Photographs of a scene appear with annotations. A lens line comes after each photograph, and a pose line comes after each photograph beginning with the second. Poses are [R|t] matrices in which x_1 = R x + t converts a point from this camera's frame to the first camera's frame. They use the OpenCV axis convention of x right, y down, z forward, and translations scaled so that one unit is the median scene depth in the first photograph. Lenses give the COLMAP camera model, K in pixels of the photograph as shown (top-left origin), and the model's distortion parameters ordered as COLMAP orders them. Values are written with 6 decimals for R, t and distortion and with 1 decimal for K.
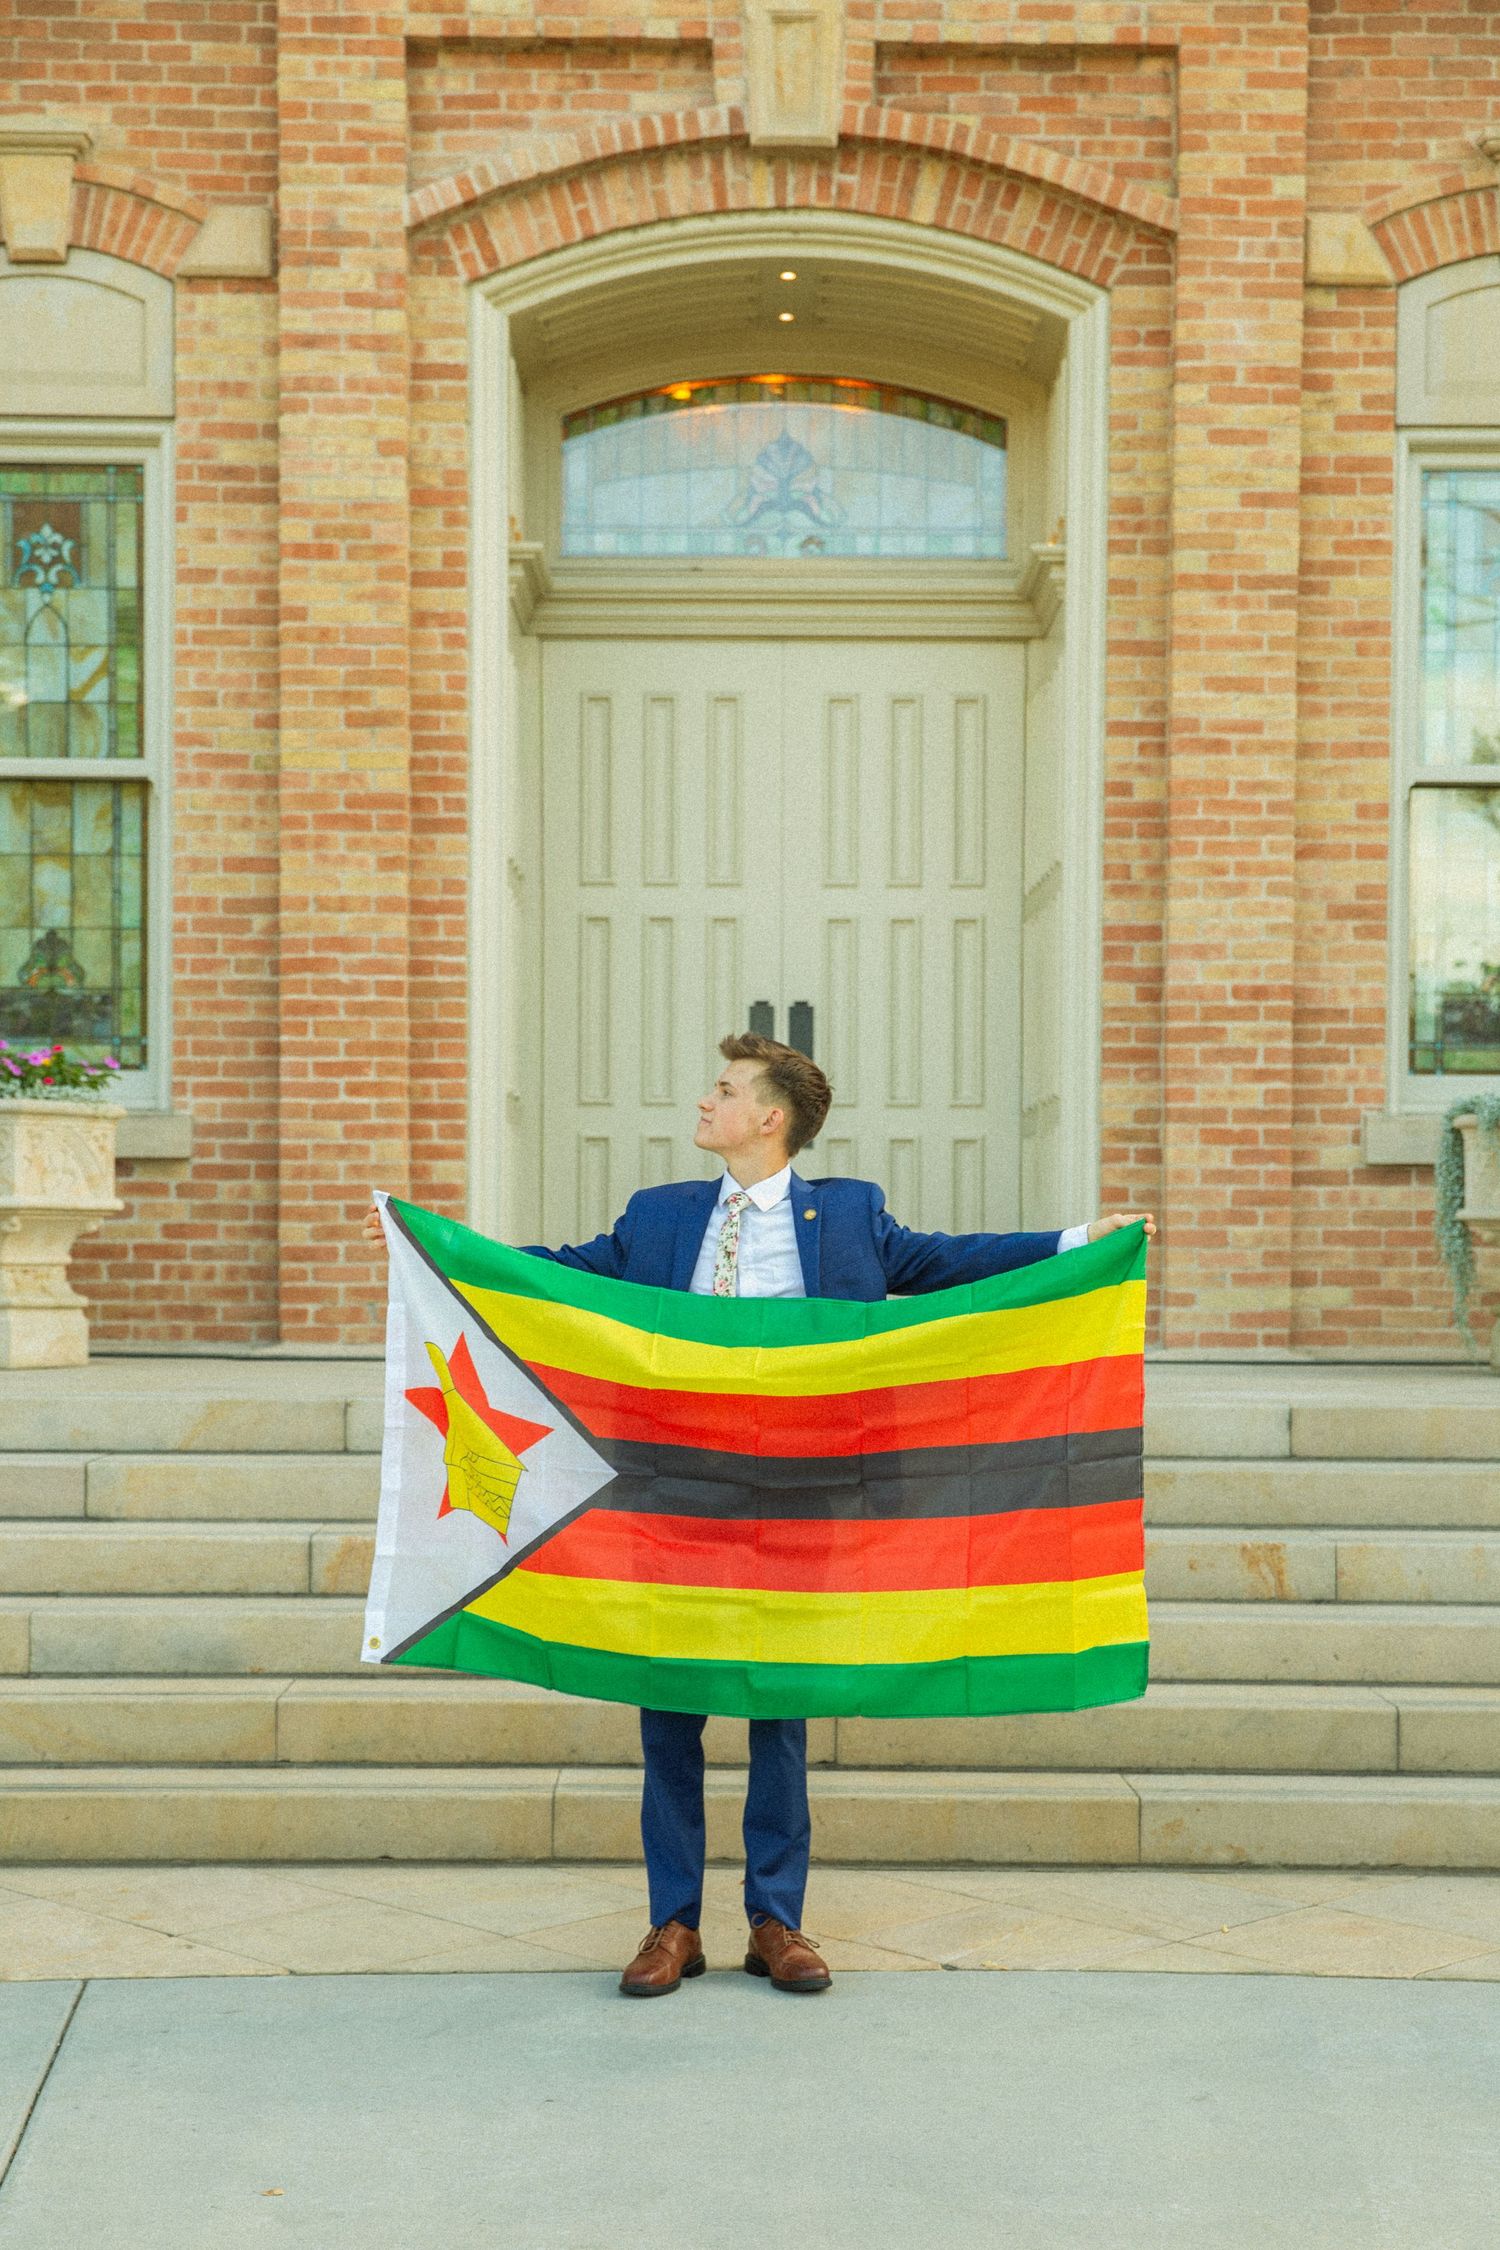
lens RADIAL K [[3489.8, 0, 750.0], [0, 3489.8, 1125.0], [0, 0, 1]] dist [-0.000032, -0.000299]
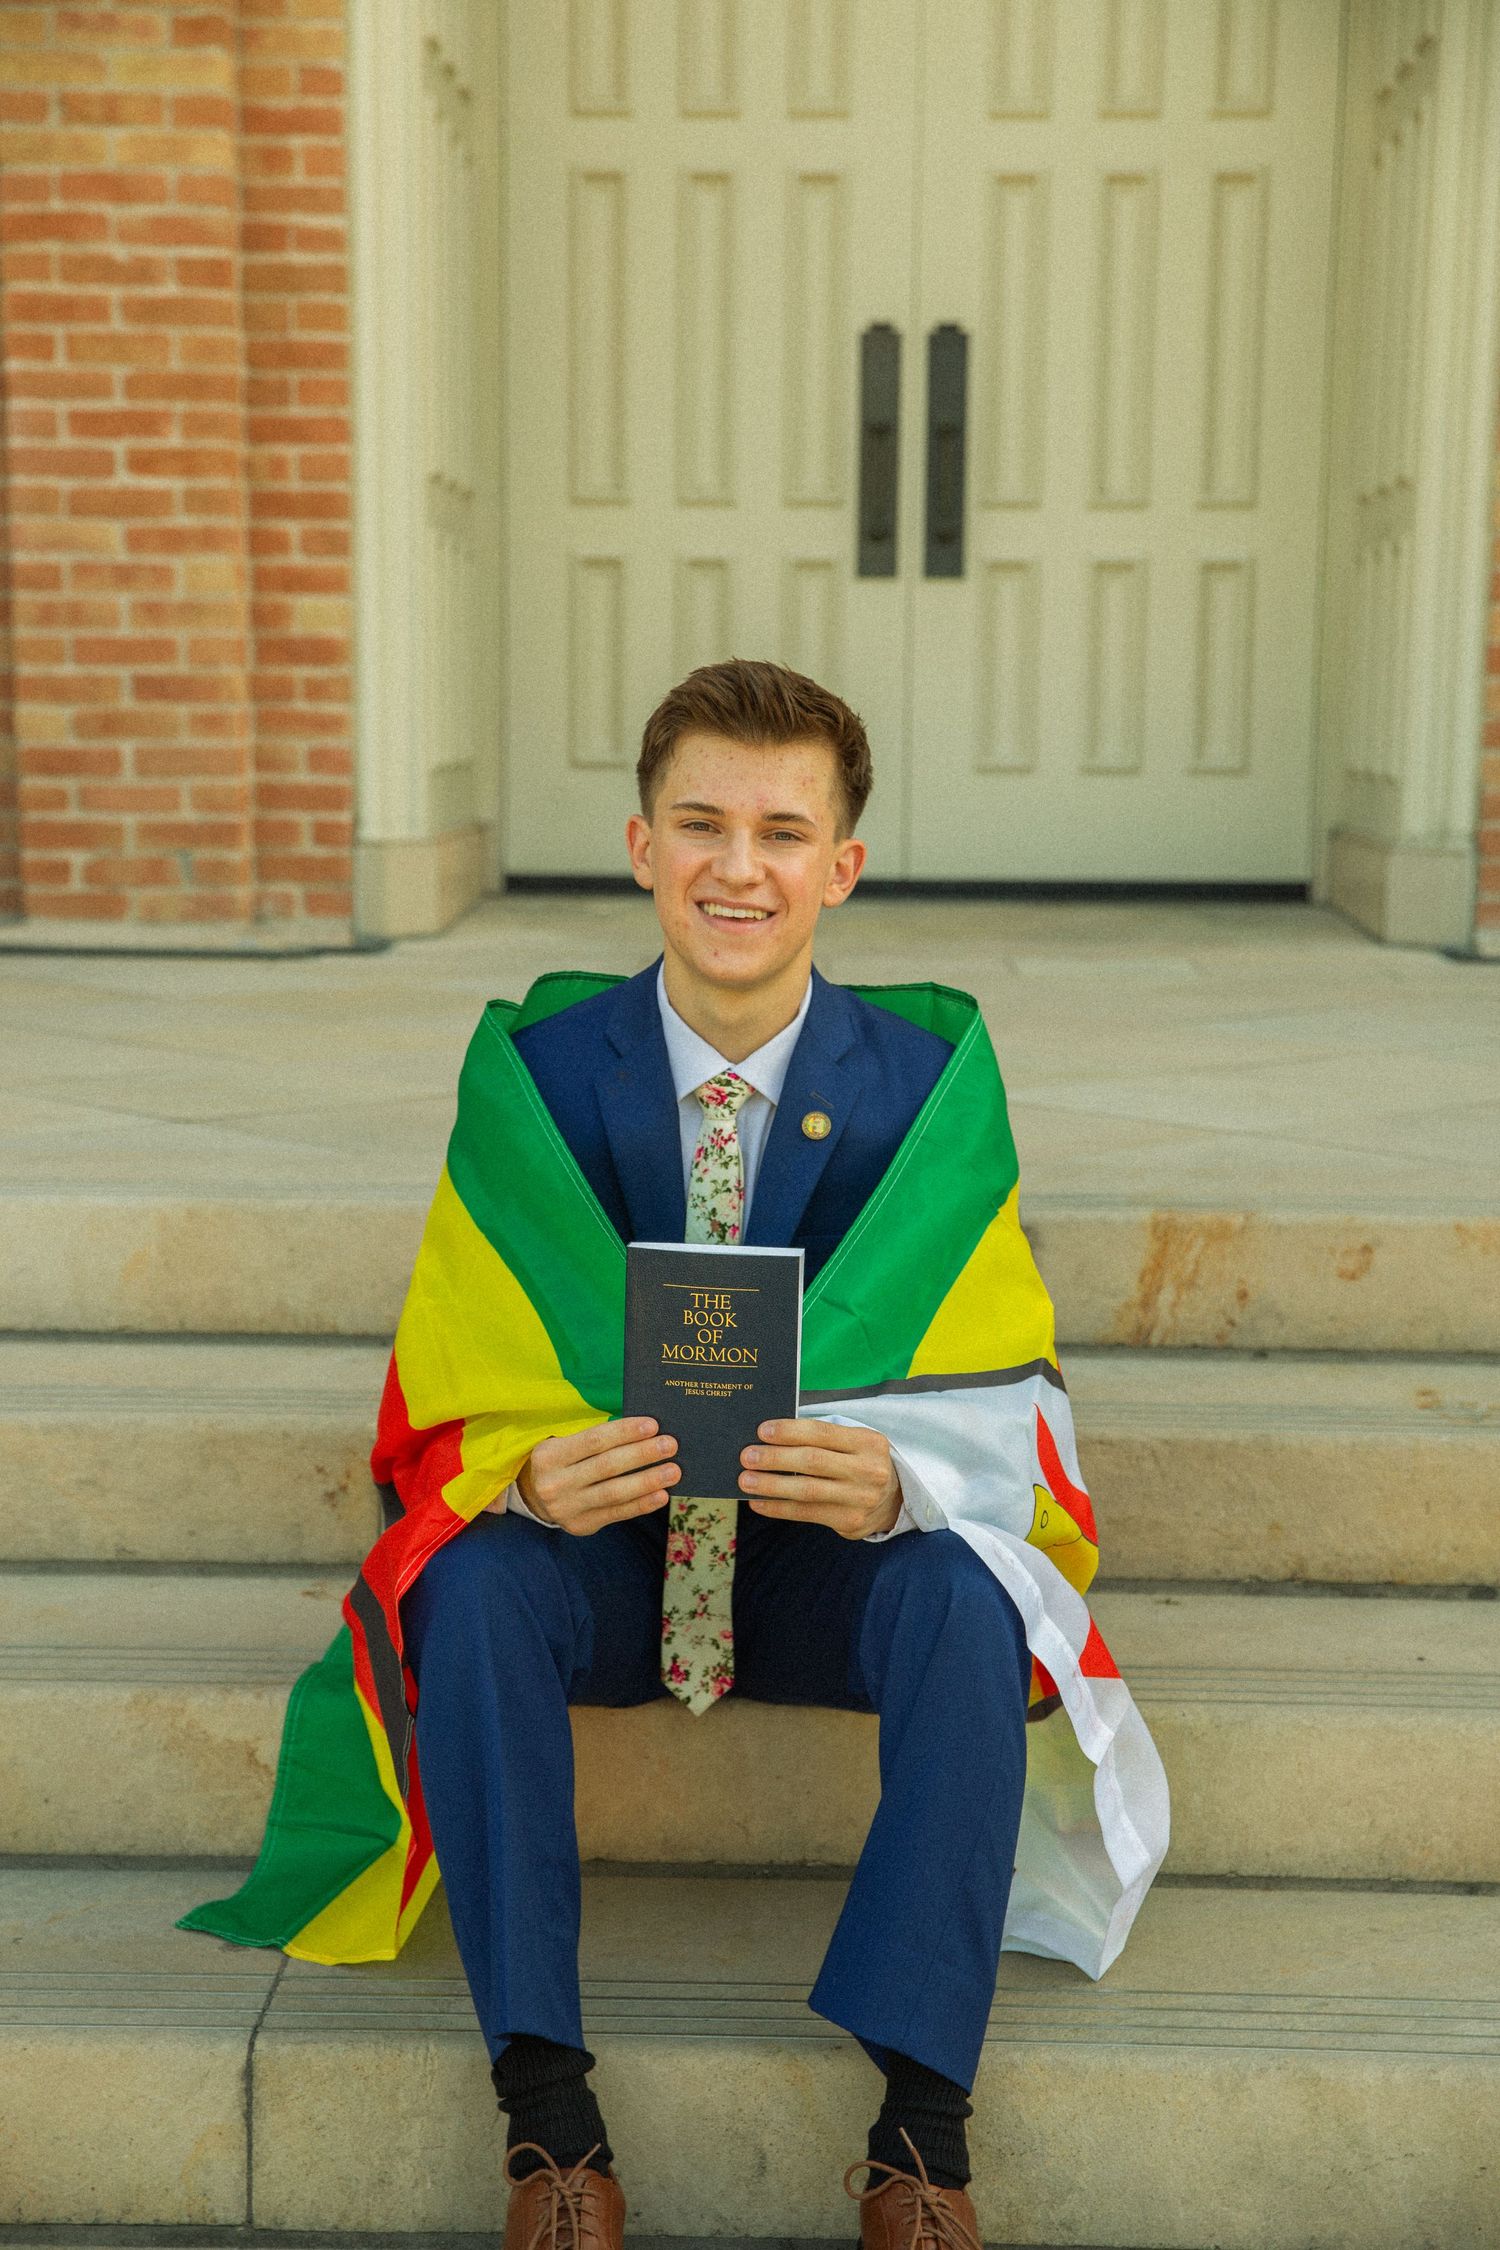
lens RADIAL K [[3539.4, 0, 750.0], [0, 3539.4, 1125.0], [0, 0, 1]] dist [0.138545, 0.172583]
pose [[0.999537, 0.008126, -0.029337, -0.000006], [-0.003413, 0.987556, 0.157228, 0.004118], [0.030250, -0.157055, 0.987126, 0.427285]]
